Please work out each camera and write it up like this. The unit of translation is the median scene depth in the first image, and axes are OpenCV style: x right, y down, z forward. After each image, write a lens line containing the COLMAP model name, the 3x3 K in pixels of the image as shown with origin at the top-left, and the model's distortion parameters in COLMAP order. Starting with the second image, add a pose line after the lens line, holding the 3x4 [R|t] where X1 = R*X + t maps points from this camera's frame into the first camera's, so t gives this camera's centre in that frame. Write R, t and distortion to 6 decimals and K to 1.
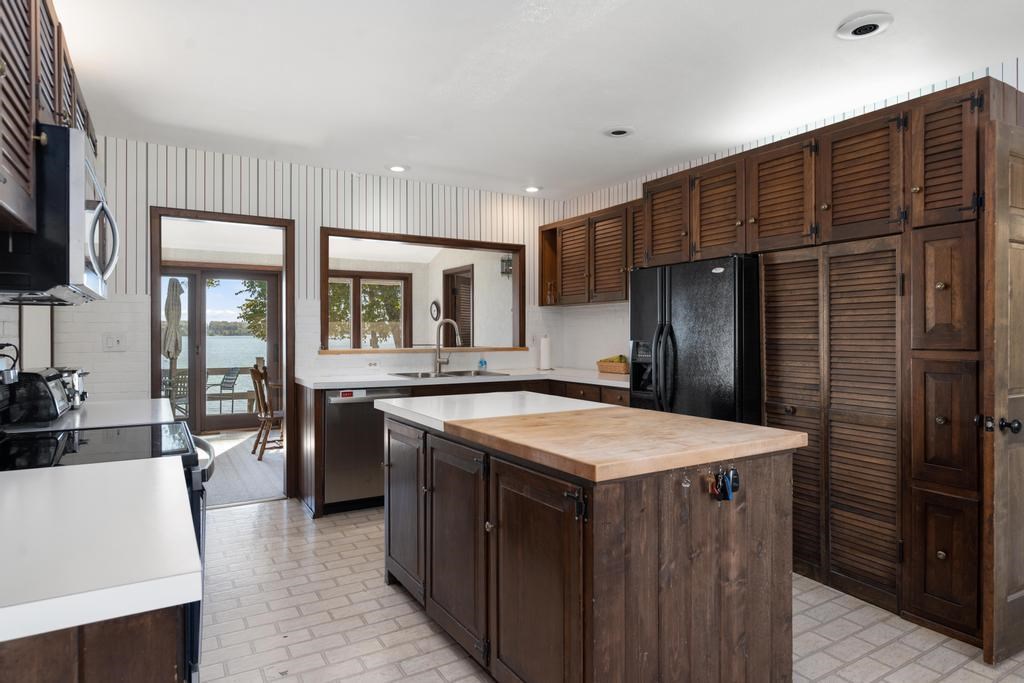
lens RADIAL K [[592.6, 0, 508.1], [0, 592.6, 341.0], [0, 0, 1]] dist [-0.000521, -0.000211]
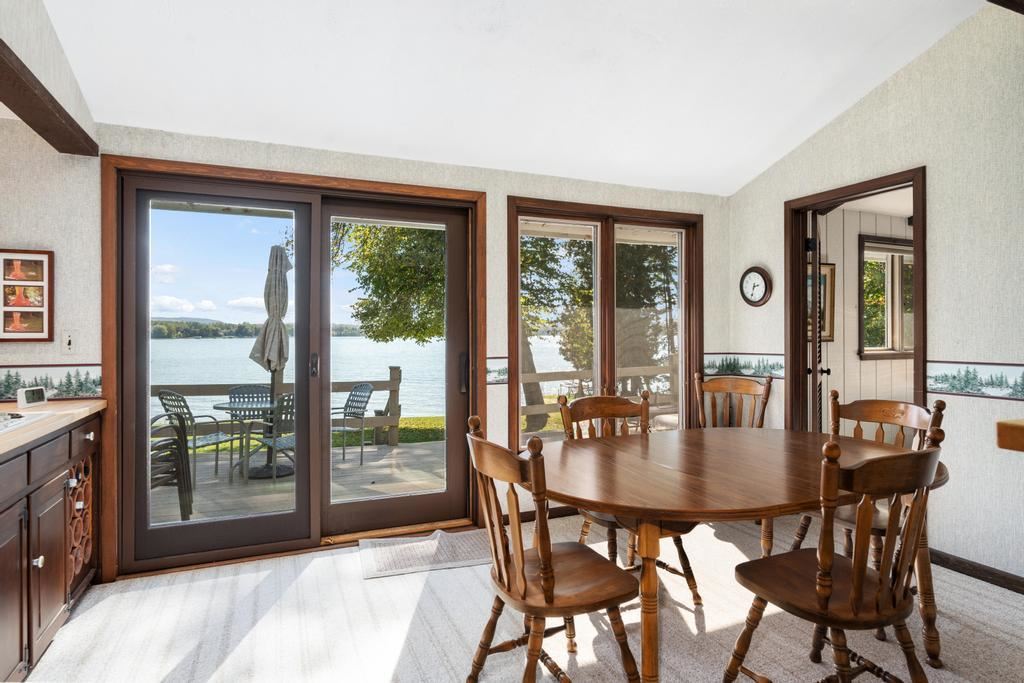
lens RADIAL K [[567.0, 0, 515.7], [0, 567.0, 334.5], [0, 0, 1]] dist [0.000556, -0.000477]
pose [[0.991286, -0.000792, -0.131722, -0.224146], [-0.001015, 0.999906, -0.013654, -0.002222], [0.131720, 0.013669, 0.991193, 0.422390]]
